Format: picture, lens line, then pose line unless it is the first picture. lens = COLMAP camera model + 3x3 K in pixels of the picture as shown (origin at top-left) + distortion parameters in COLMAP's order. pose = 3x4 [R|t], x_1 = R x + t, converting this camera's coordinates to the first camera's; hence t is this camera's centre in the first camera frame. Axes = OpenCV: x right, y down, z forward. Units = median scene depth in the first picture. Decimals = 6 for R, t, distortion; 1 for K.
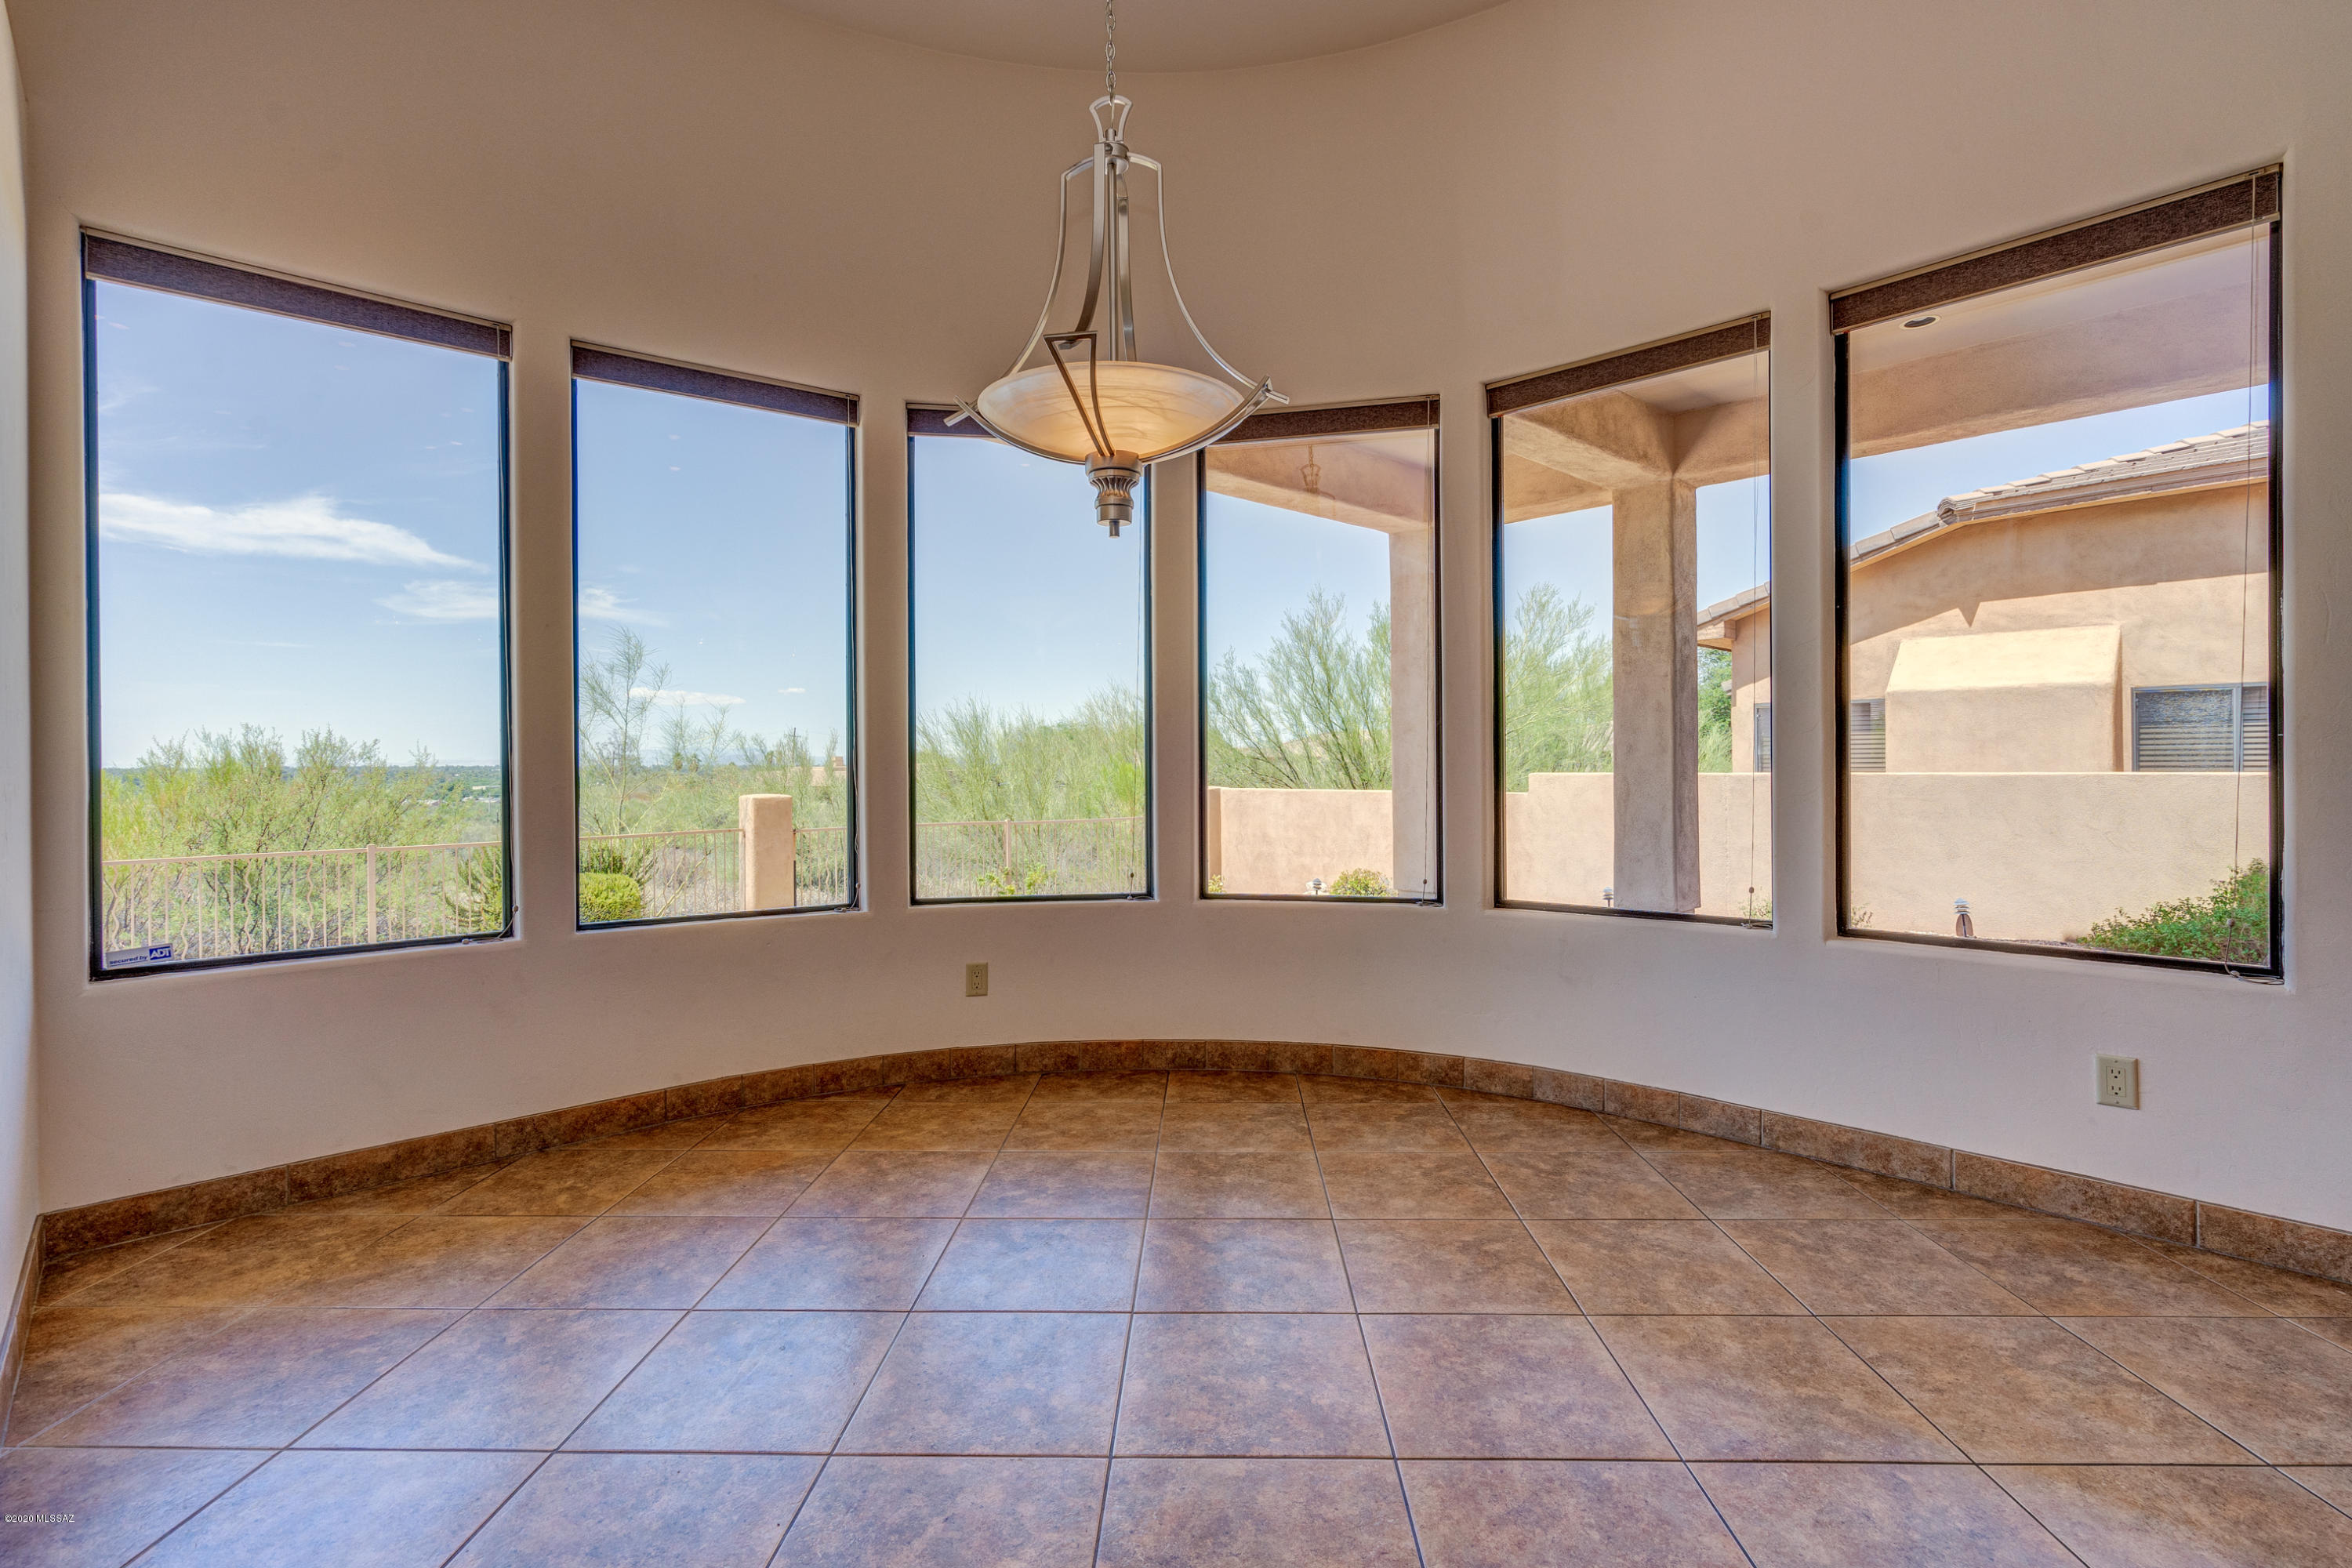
lens RADIAL K [[1089.1, 0, 1172.9], [0, 1089.1, 766.2], [0, 0, 1]] dist [-0.002386, 0.000260]
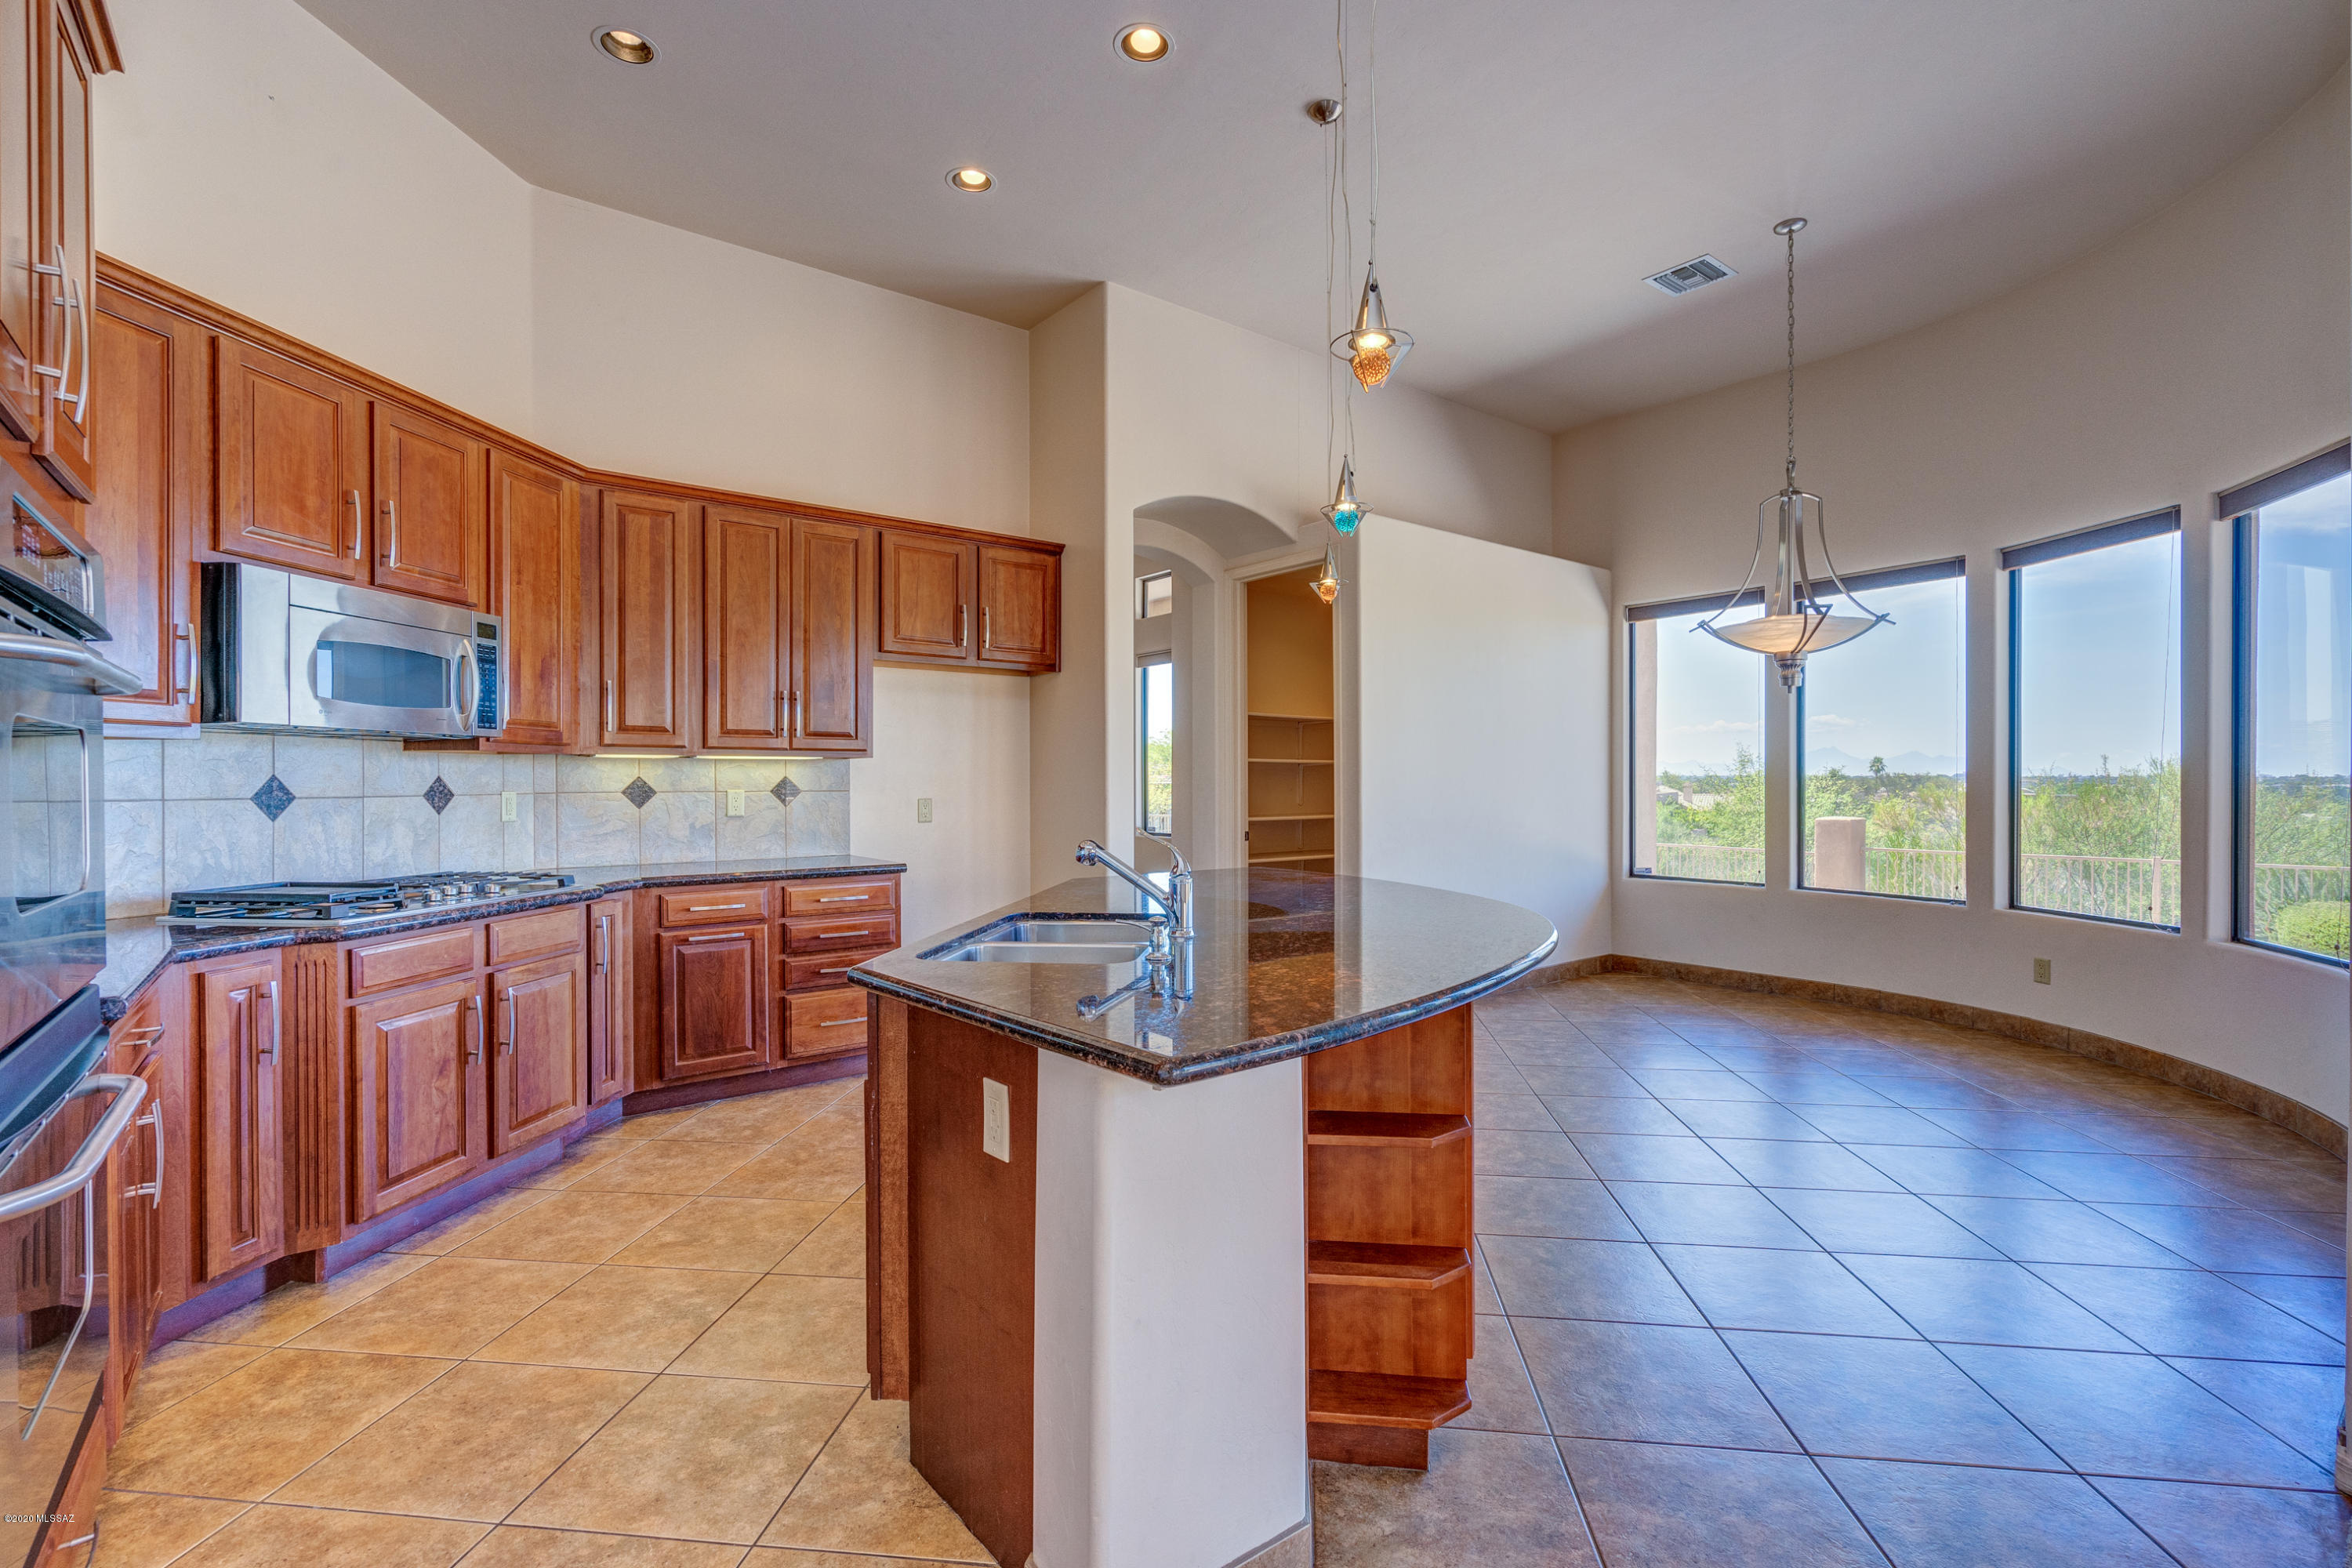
lens RADIAL K [[1056.6, 0, 1171.9], [0, 1056.6, 786.8], [0, 0, 1]] dist [0.000150, 0.000576]
pose [[-0.102548, 0.011635, -0.994660, 1.307419], [-0.000315, 0.999931, 0.011729, -0.046542], [0.994728, 0.001516, -0.102537, 0.083585]]
